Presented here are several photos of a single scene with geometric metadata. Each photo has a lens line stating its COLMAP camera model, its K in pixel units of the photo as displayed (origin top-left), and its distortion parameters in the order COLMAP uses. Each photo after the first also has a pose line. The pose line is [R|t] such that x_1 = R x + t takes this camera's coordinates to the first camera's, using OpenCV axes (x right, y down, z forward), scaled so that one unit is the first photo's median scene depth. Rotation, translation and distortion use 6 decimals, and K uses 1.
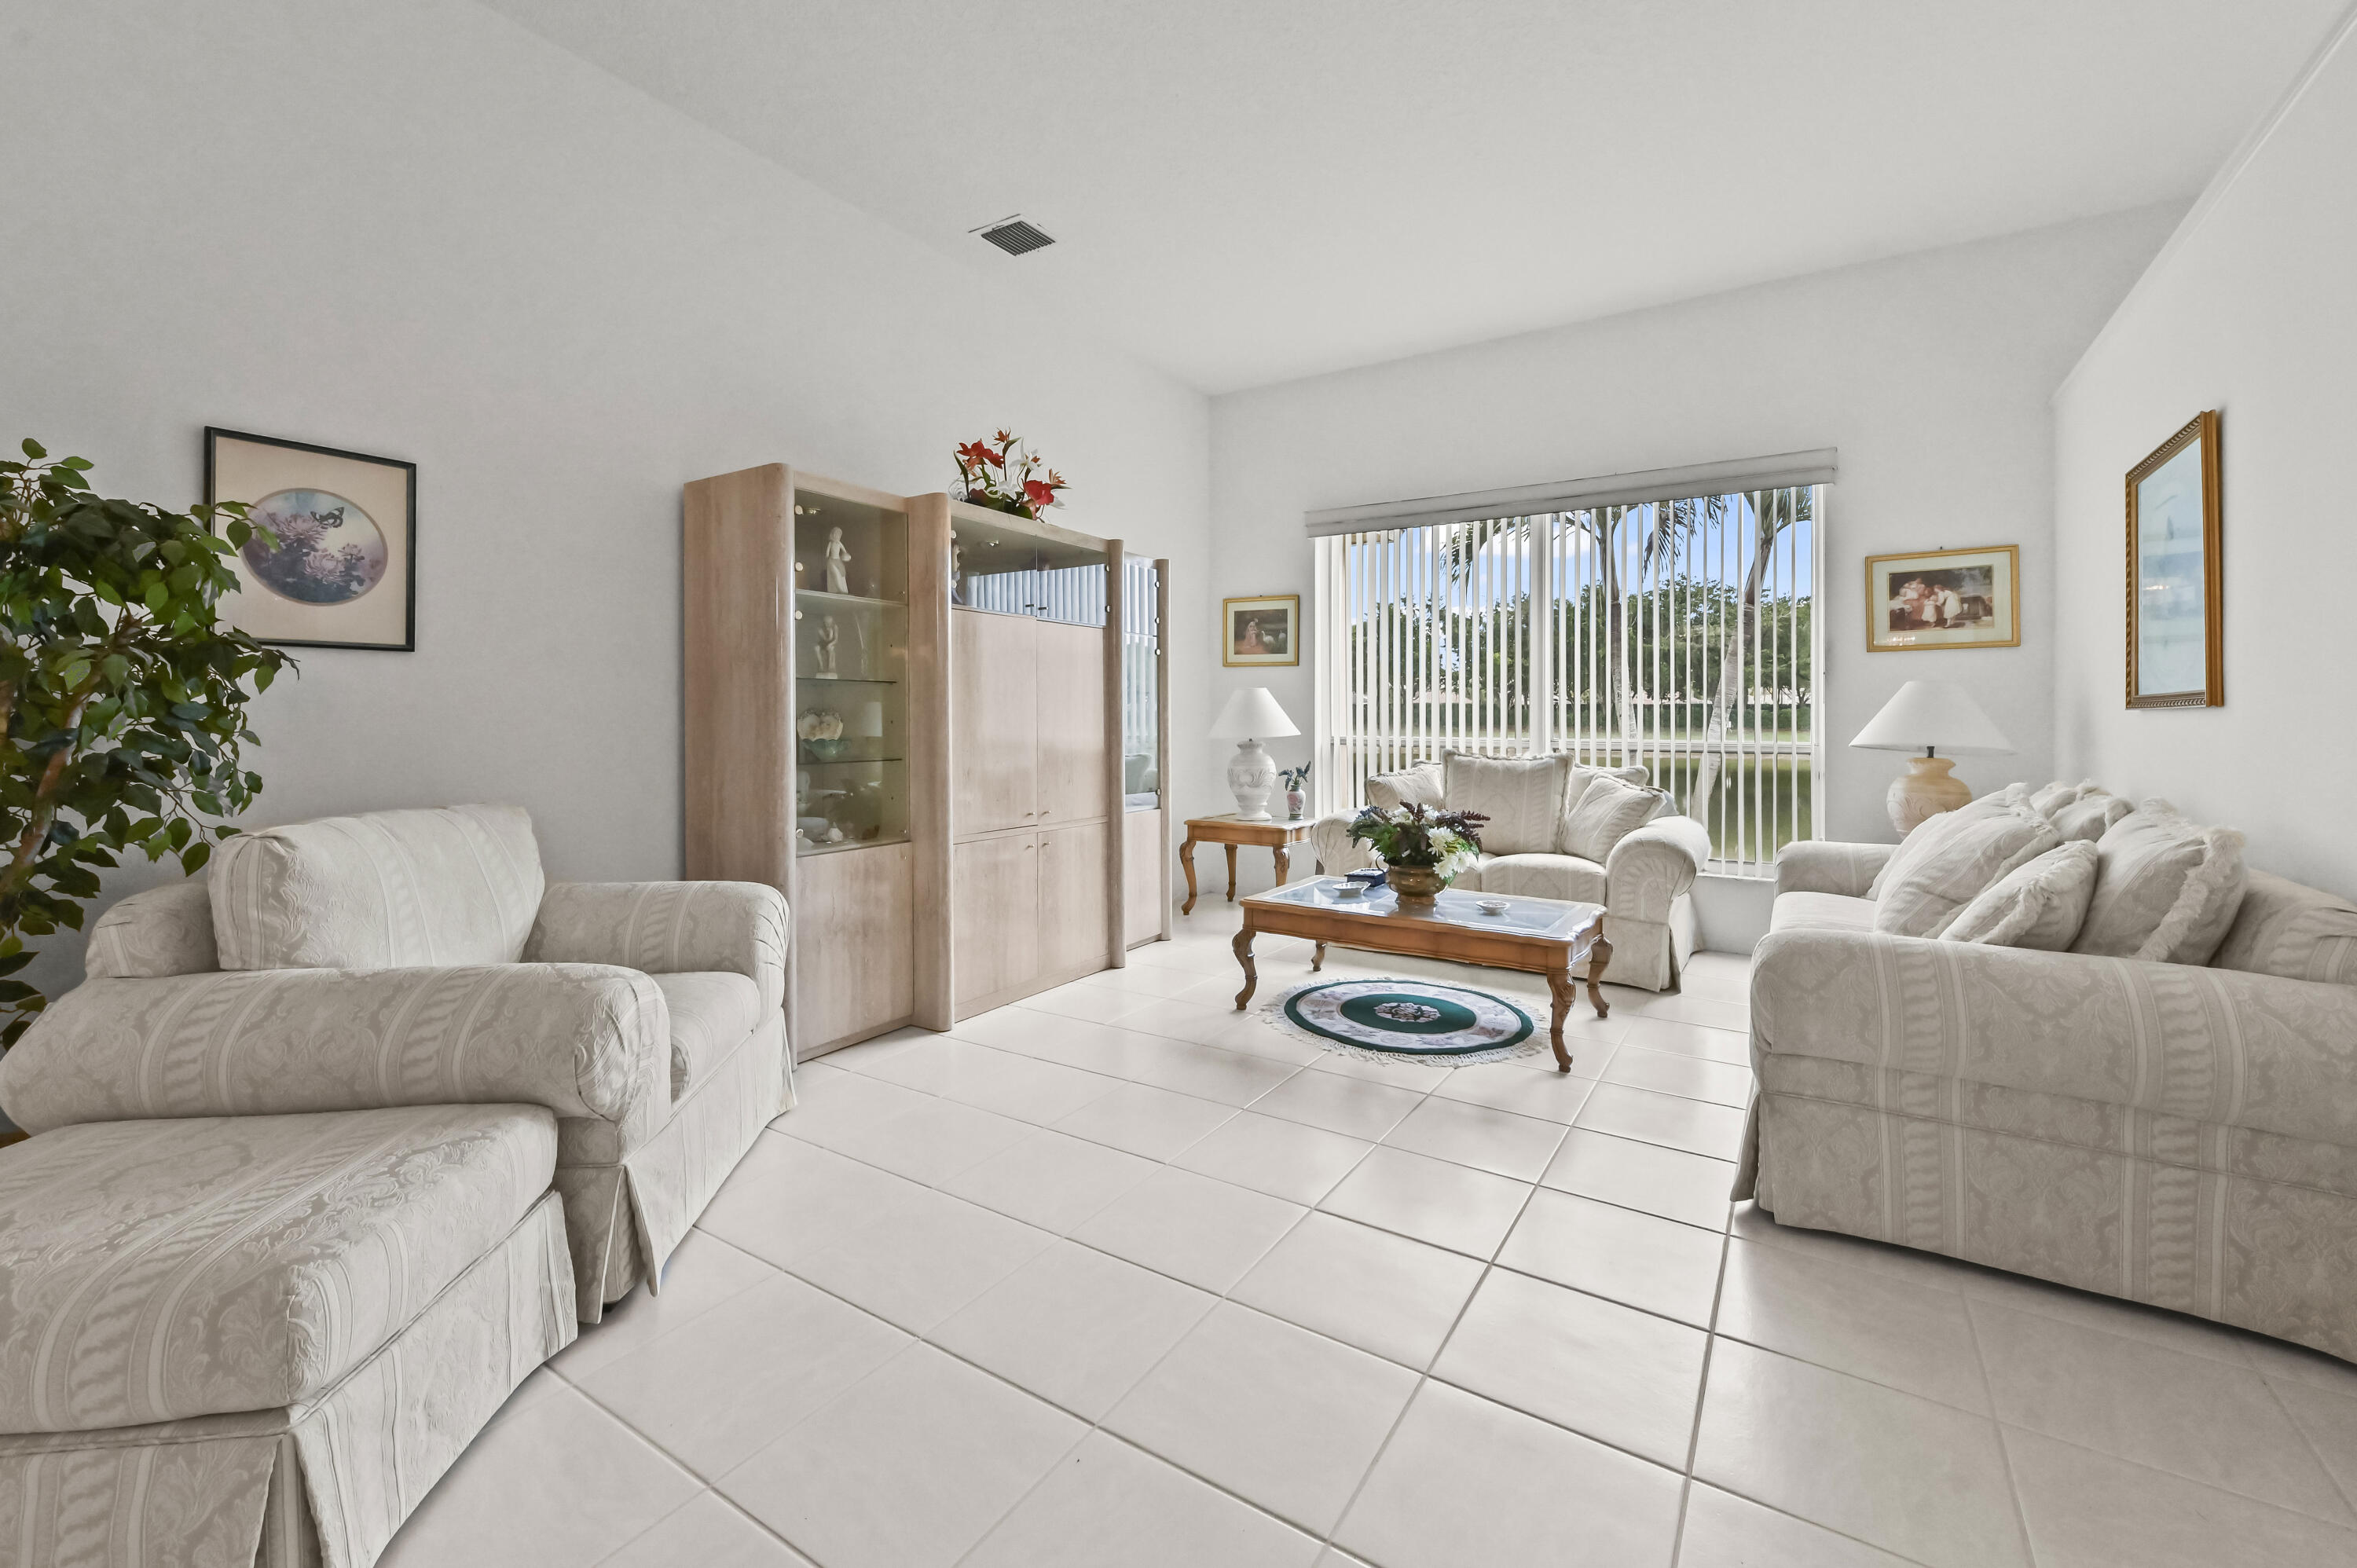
lens RADIAL K [[970.7, 0, 1182.4], [0, 970.7, 726.5], [0, 0, 1]] dist [0.000630, -0.000022]
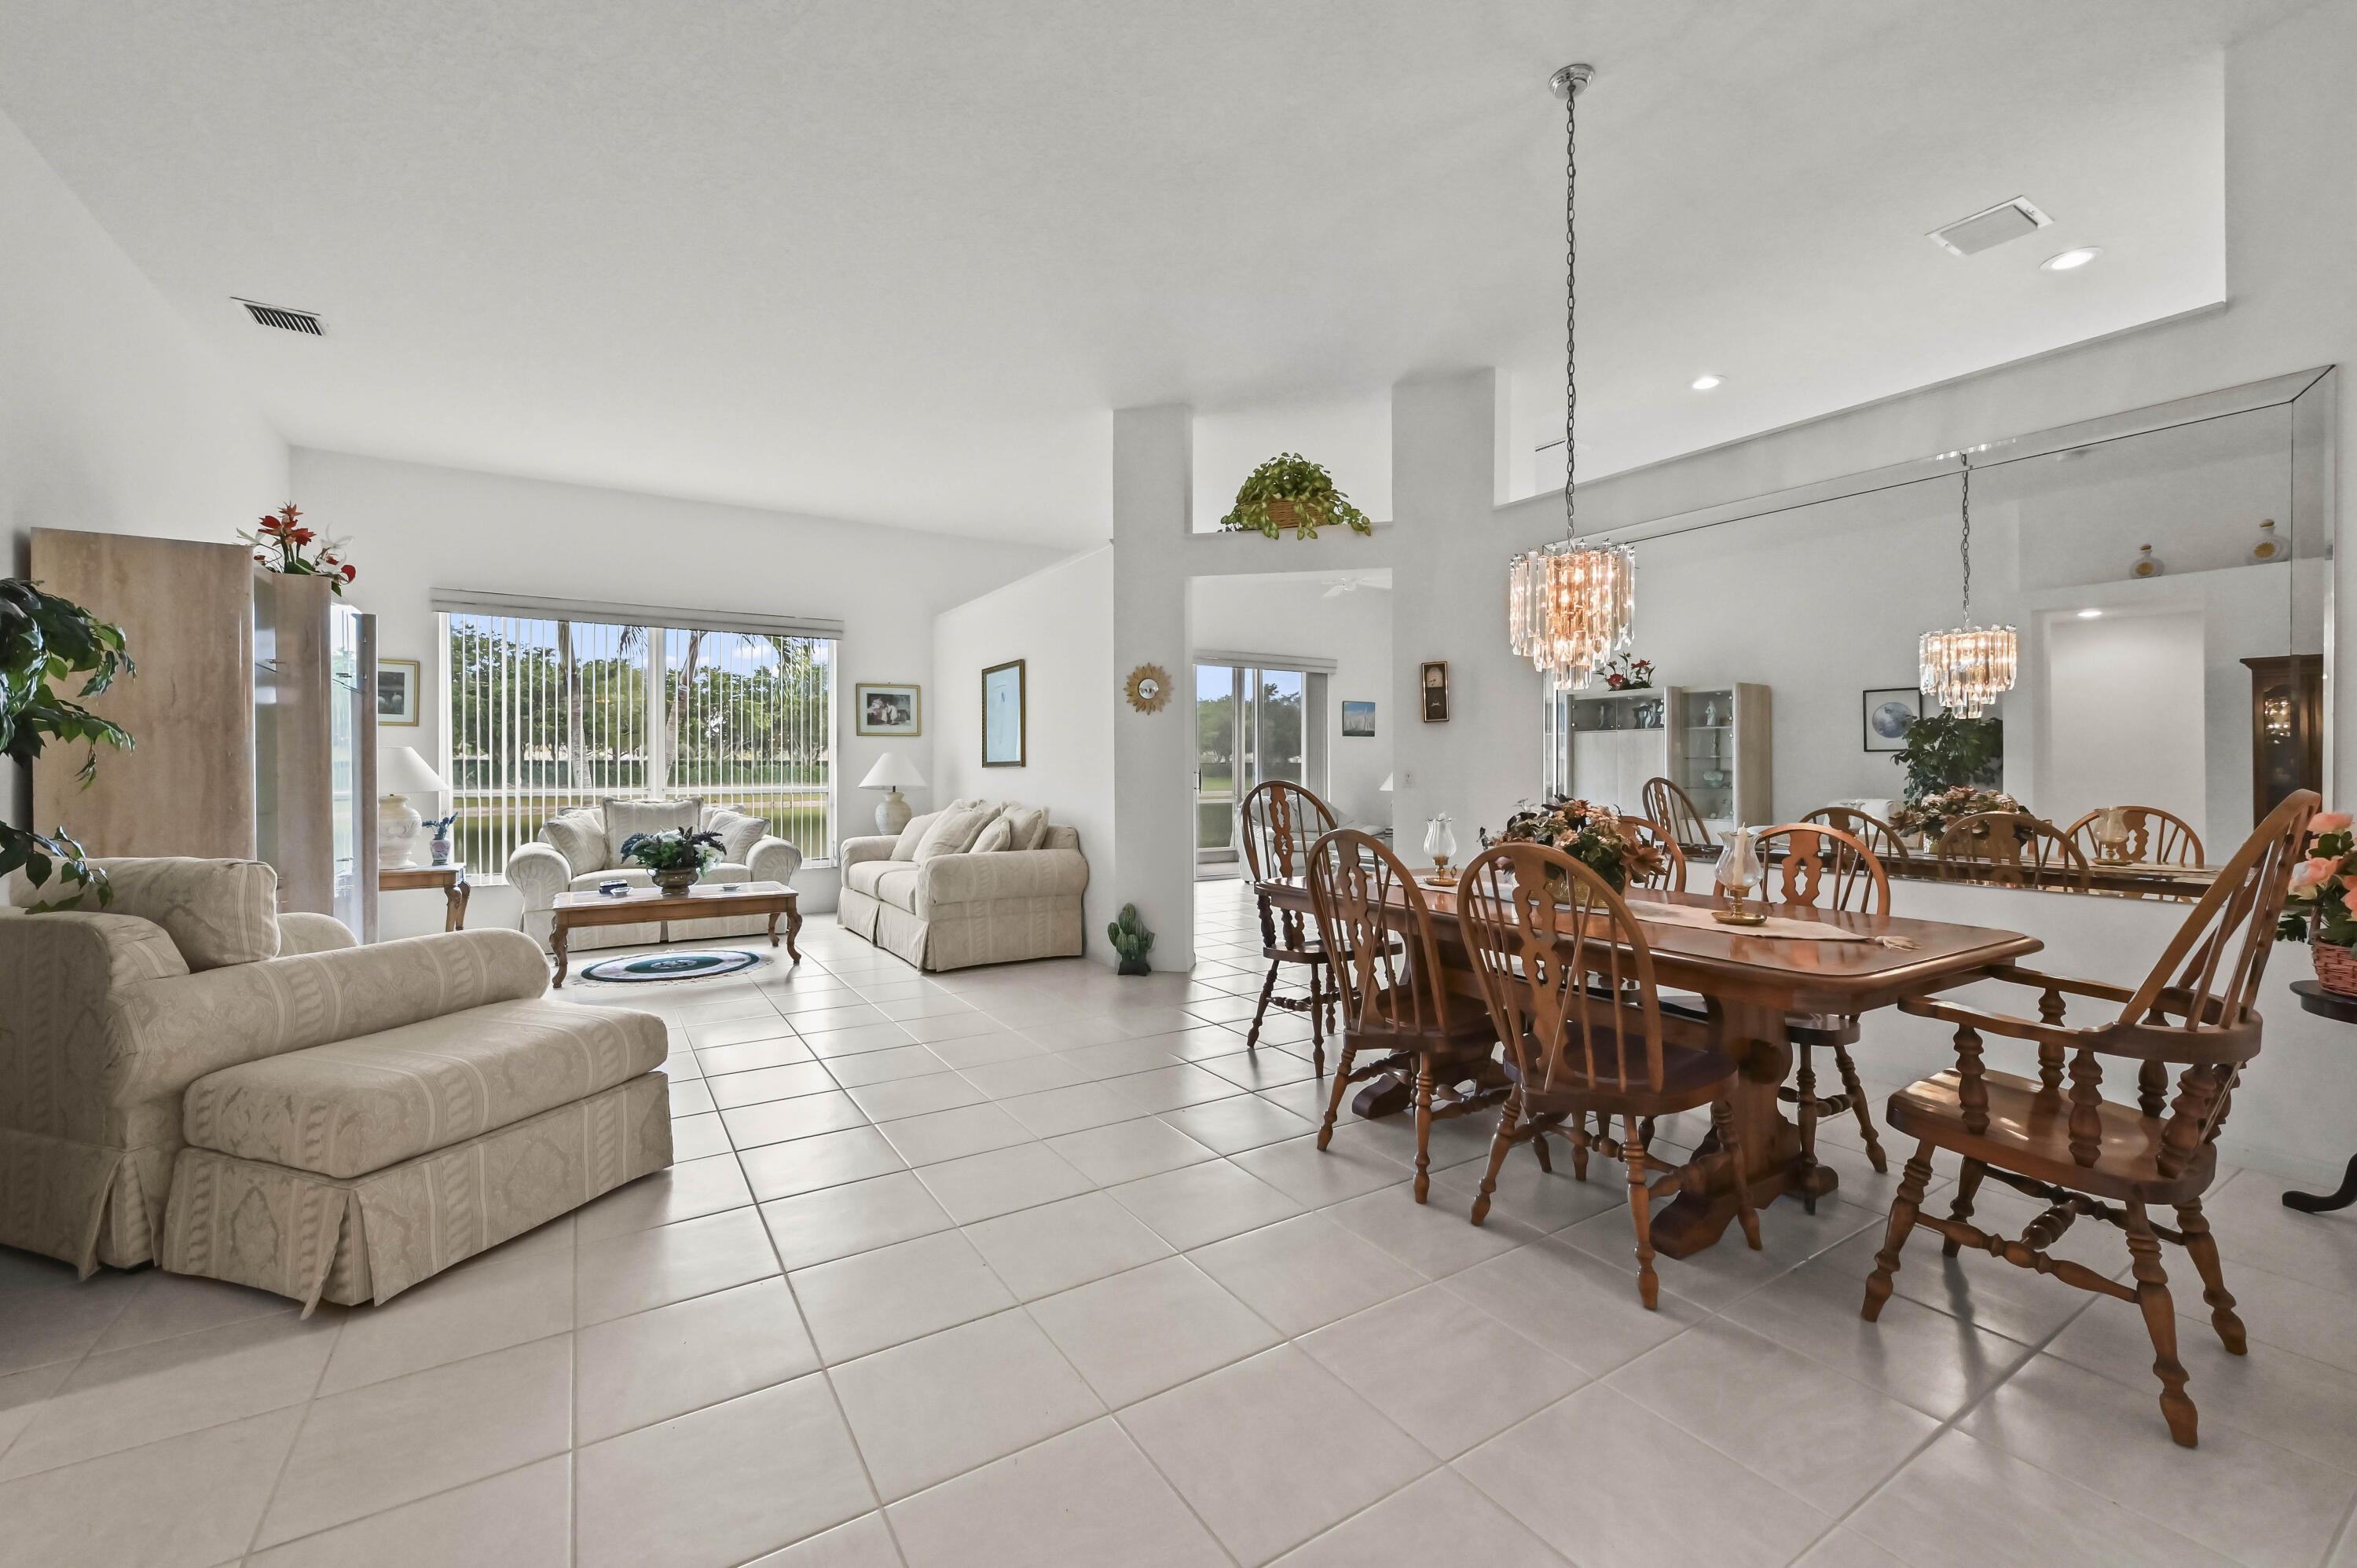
lens RADIAL K [[962.3, 0, 1186.6], [0, 962.3, 768.6], [0, 0, 1]] dist [0.000547, 0.000055]
pose [[0.413101, -0.001251, 0.910684, -0.727392], [0.013786, 0.999893, -0.004880, 0.002729], [-0.910581, 0.014570, 0.413074, -0.327808]]
